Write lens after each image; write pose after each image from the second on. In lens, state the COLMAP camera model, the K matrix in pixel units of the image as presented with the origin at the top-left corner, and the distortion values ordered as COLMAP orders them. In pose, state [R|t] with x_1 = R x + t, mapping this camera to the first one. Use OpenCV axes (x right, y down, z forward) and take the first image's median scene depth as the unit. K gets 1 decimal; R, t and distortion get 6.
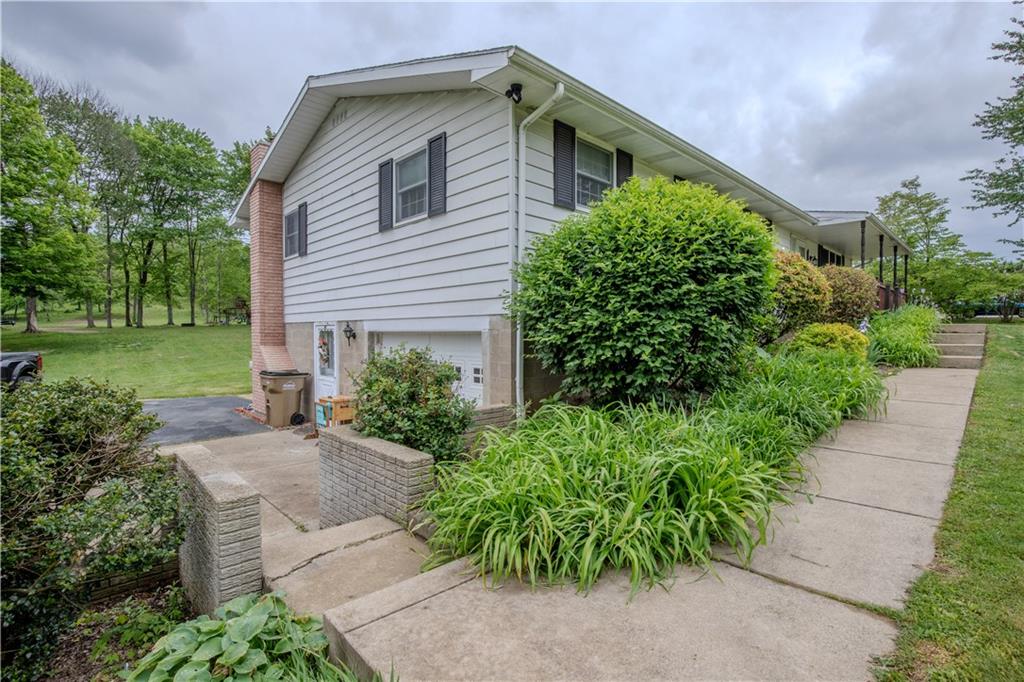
lens RADIAL K [[488.0, 0, 510.7], [0, 488.0, 342.9], [0, 0, 1]] dist [-0.029623, 0.003735]
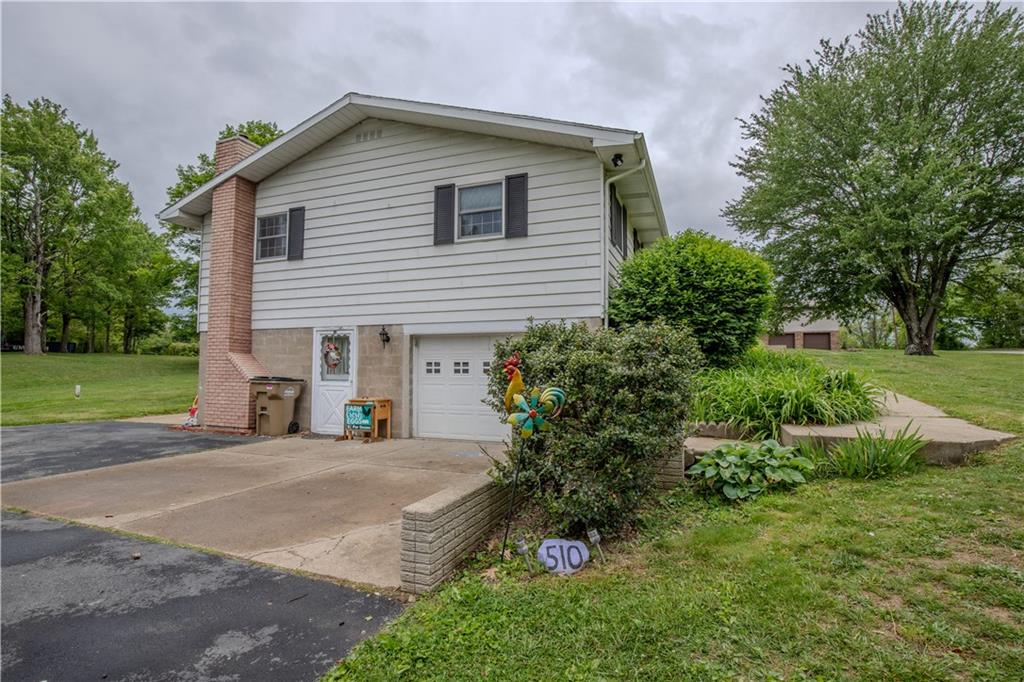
lens RADIAL K [[488.0, 0, 515.9], [0, 488.0, 340.3], [0, 0, 1]] dist [-0.029623, 0.003735]
pose [[0.900400, 0.026889, 0.434230, -0.584032], [0.008325, 0.996841, -0.078990, 0.081239], [-0.434983, 0.074737, 0.897332, -0.073187]]
